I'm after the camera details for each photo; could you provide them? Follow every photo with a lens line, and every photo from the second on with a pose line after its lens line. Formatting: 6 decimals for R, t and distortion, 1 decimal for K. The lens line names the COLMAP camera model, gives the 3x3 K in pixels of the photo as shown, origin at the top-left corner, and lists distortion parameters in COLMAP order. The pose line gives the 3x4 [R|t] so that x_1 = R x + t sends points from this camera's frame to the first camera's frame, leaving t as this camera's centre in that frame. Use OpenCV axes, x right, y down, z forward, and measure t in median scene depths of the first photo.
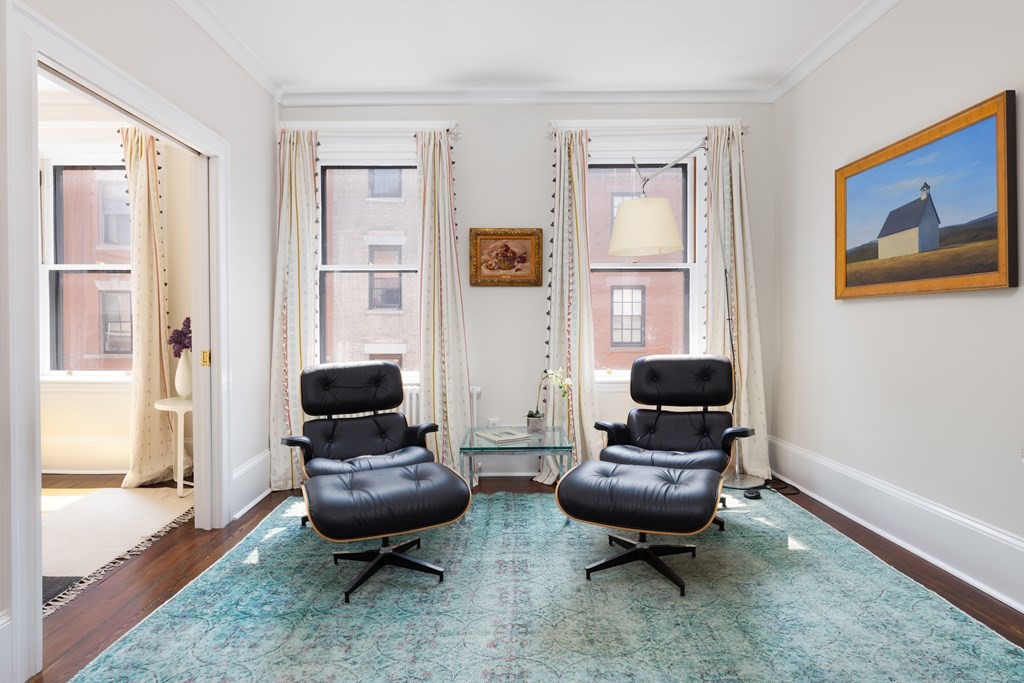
lens RADIAL K [[569.1, 0, 512.0], [0, 569.1, 341.5], [0, 0, 1]] dist [0.004010, 0.001042]
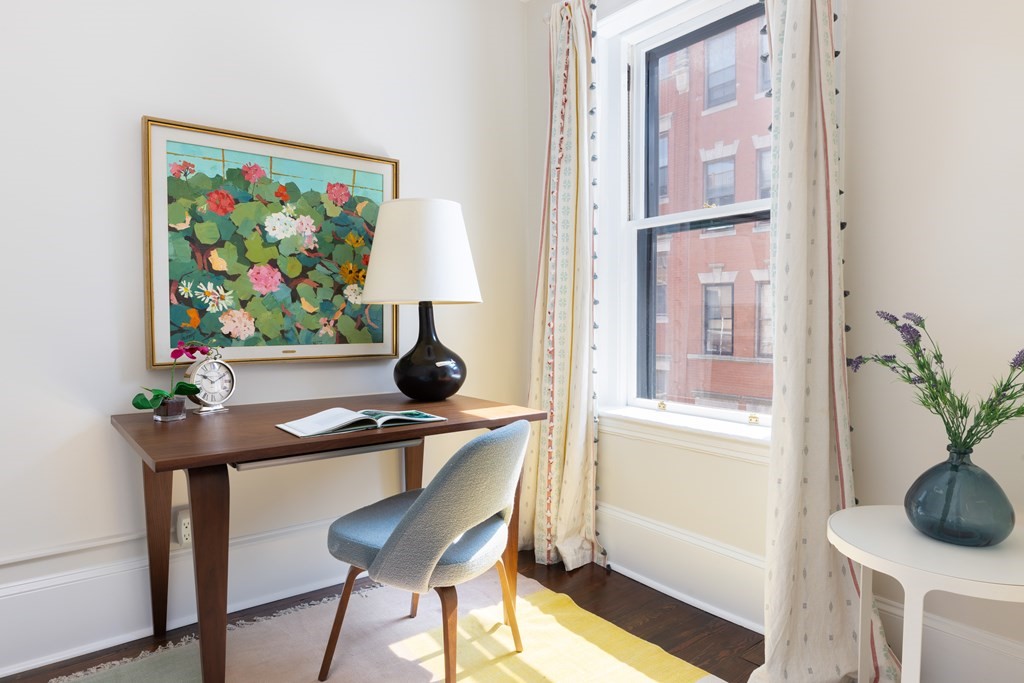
lens RADIAL K [[609.2, 0, 512.0], [0, 609.2, 341.5], [0, 0, 1]] dist [-0.085251, -0.000160]
pose [[0.599955, 0.023646, -0.799684, -0.273047], [-0.020585, 0.999688, 0.014116, -0.010898], [0.799769, 0.007993, 0.600255, 0.368352]]
